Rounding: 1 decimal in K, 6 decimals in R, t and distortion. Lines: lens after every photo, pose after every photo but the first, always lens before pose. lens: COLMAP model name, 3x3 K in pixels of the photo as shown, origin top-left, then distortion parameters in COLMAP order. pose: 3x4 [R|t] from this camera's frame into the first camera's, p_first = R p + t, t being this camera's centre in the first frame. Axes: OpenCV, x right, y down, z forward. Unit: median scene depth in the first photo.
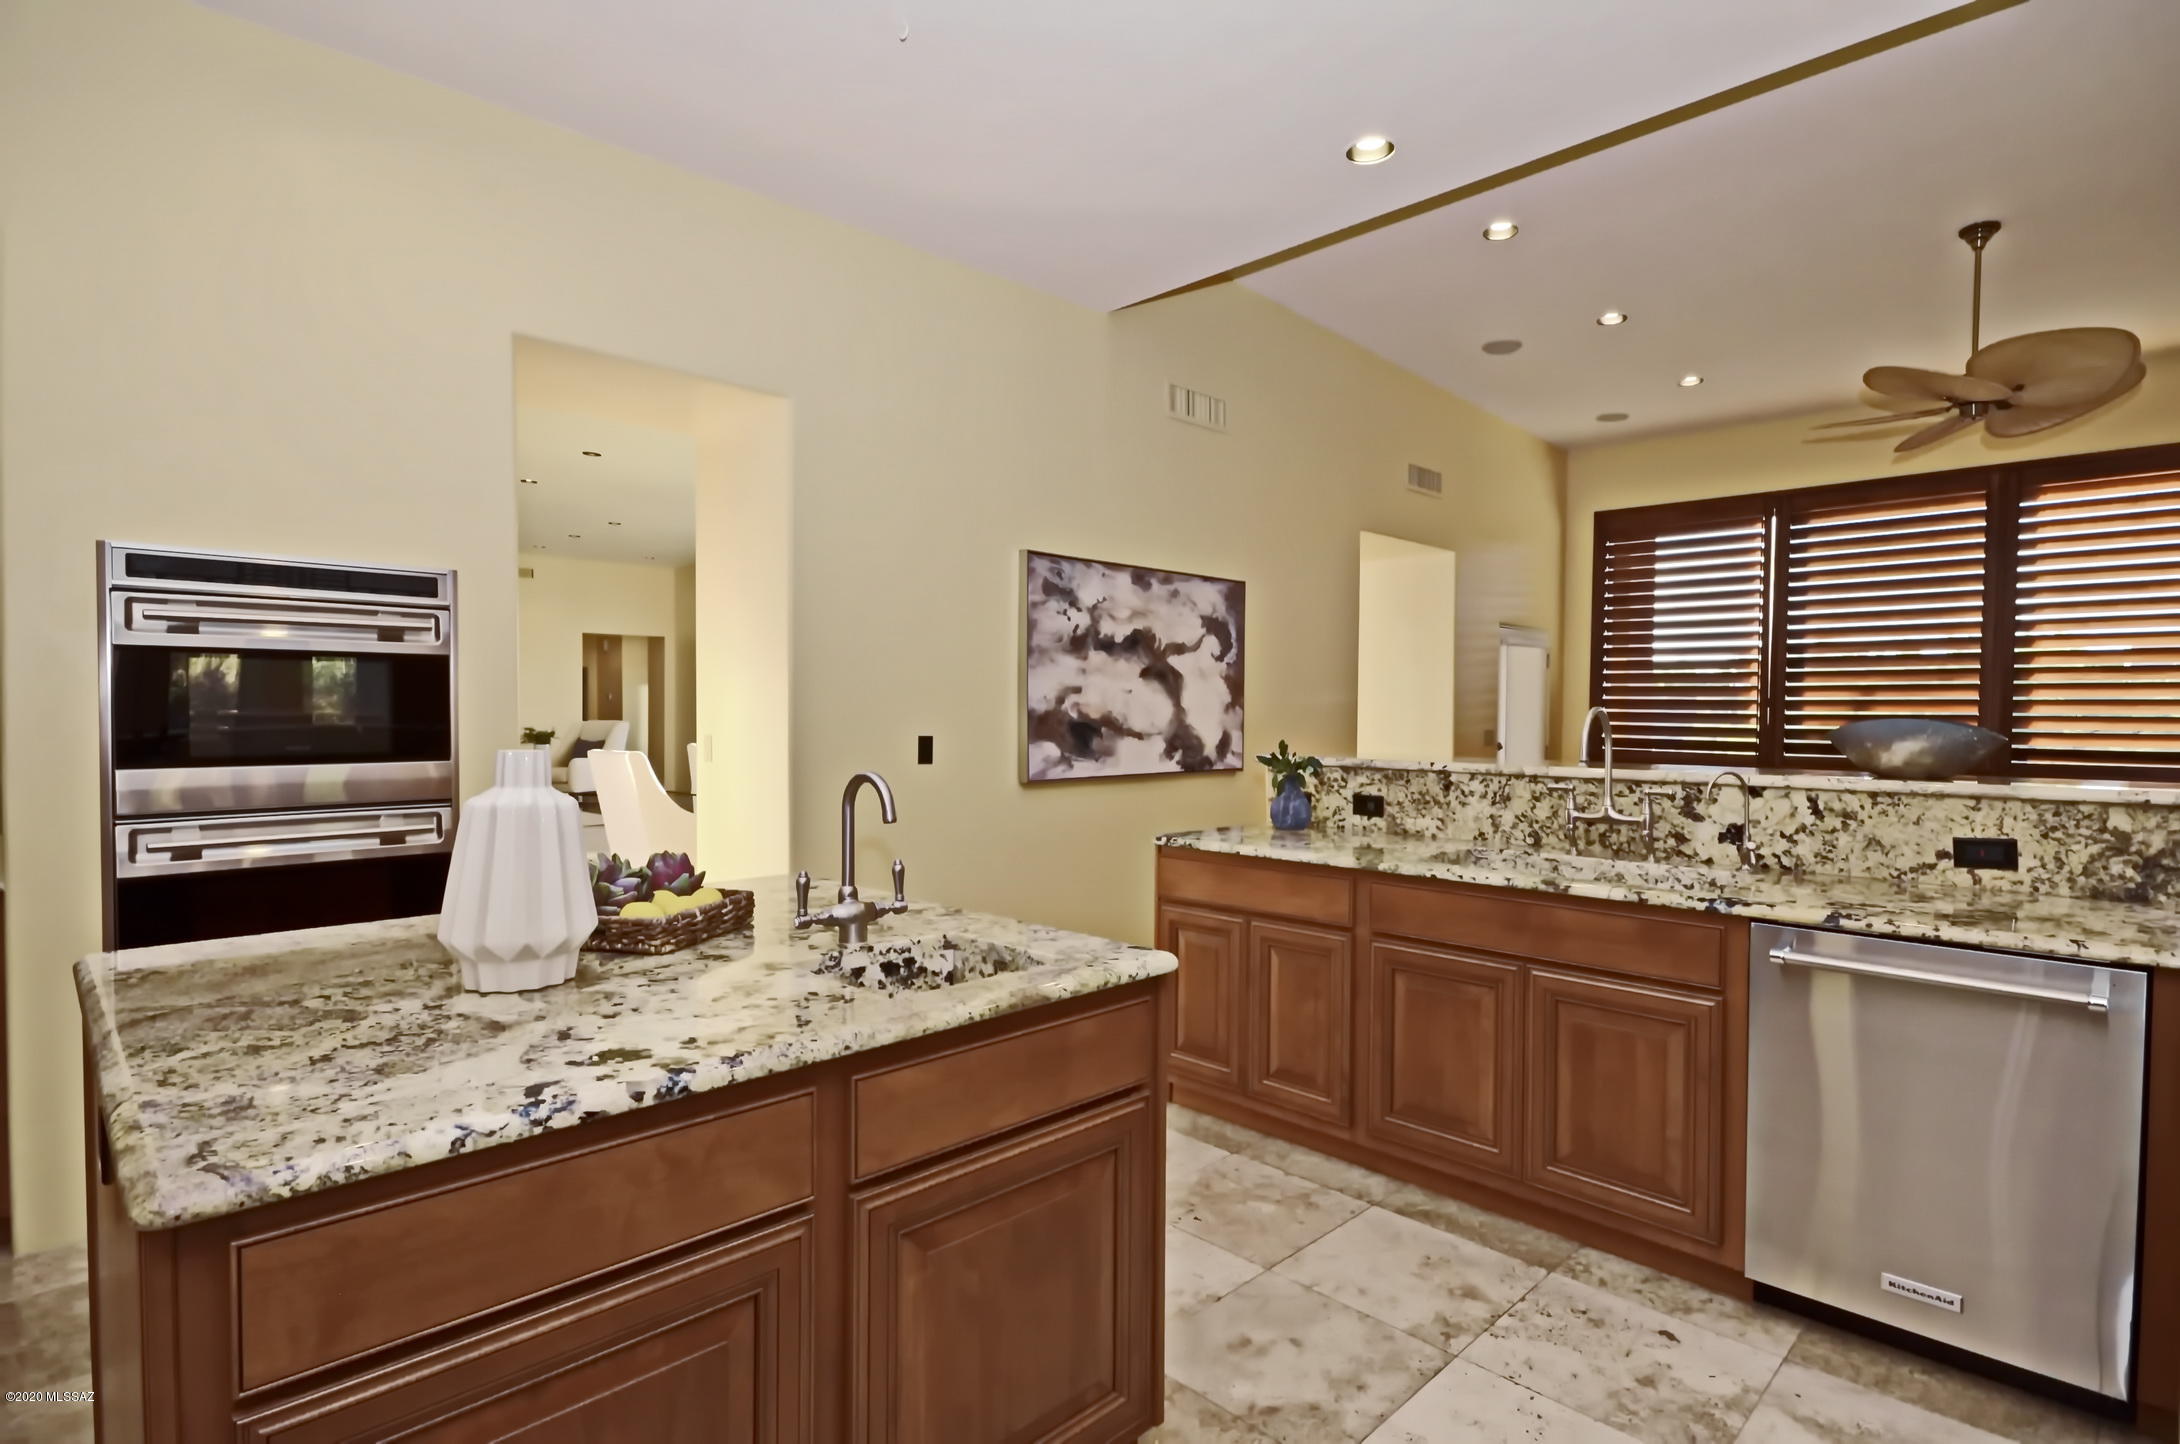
lens RADIAL K [[1064.1, 0, 1101.2], [0, 1064.1, 731.0], [0, 0, 1]] dist [0.002043, -0.001338]
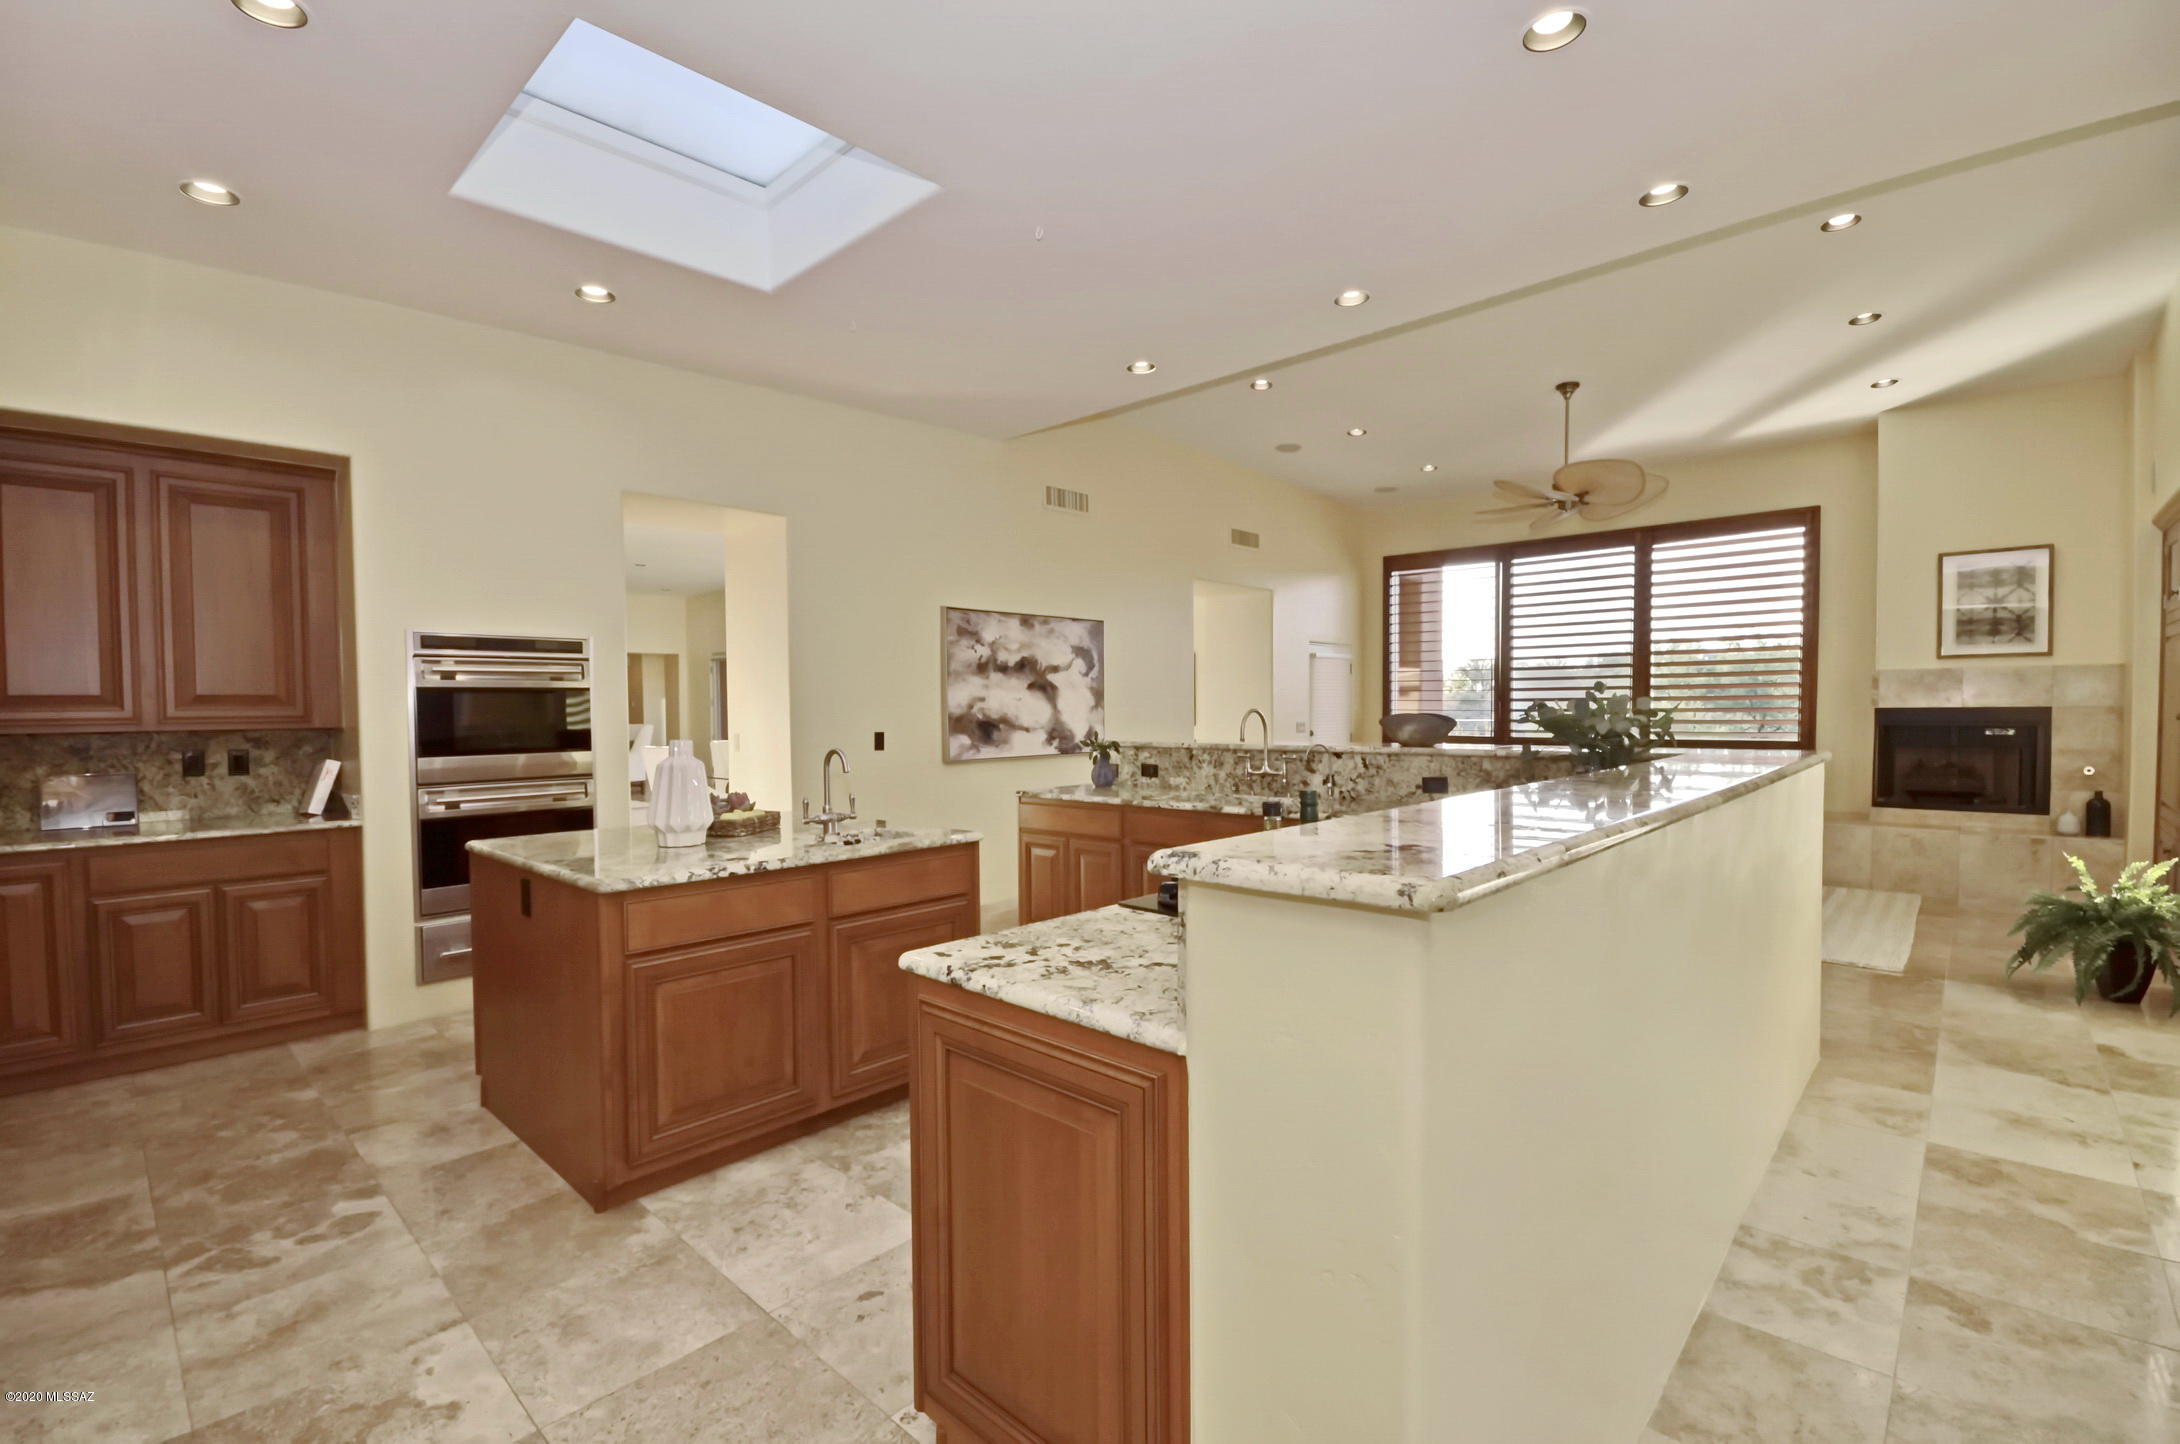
lens RADIAL K [[977.5, 0, 1030.5], [0, 977.5, 722.4], [0, 0, 1]] dist [-0.013607, -0.000184]
pose [[0.999370, -0.016591, -0.031370, 0.133655], [0.016450, 0.999853, -0.004745, 0.001413], [0.031444, 0.004226, 0.999497, -0.540771]]
